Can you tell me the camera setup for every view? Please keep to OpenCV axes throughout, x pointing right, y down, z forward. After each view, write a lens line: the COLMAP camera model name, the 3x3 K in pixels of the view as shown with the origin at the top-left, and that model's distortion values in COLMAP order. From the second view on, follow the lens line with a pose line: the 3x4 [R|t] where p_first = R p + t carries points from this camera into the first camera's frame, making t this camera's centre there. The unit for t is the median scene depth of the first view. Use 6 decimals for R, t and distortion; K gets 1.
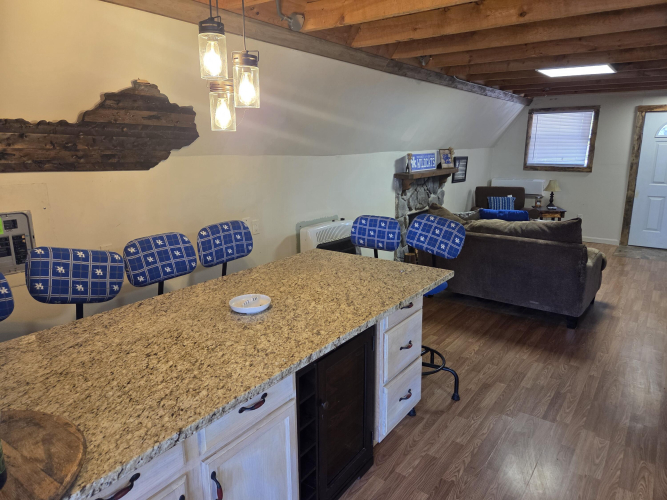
lens RADIAL K [[450.1, 0, 330.3], [0, 450.1, 247.6], [0, 0, 1]] dist [0.068896, -0.059811]
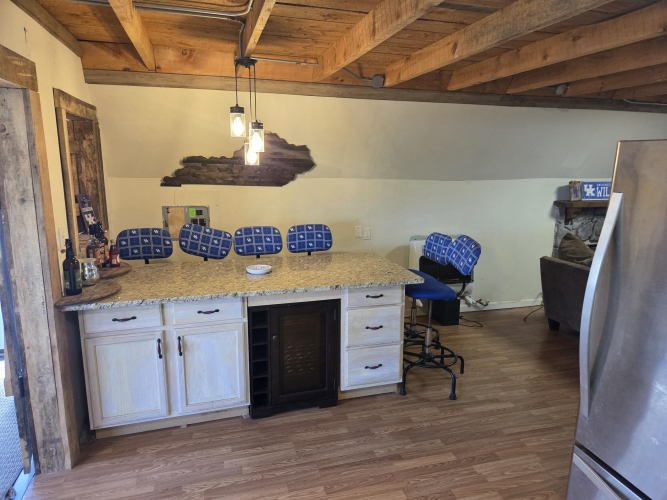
lens RADIAL K [[448.2, 0, 334.9], [0, 448.2, 253.6], [0, 0, 1]] dist [0.073153, -0.062330]
pose [[0.800636, 0.131825, -0.584469, 0.776140], [-0.147631, 0.988824, 0.020793, -0.005108], [0.580678, 0.069638, 0.811150, -0.131080]]
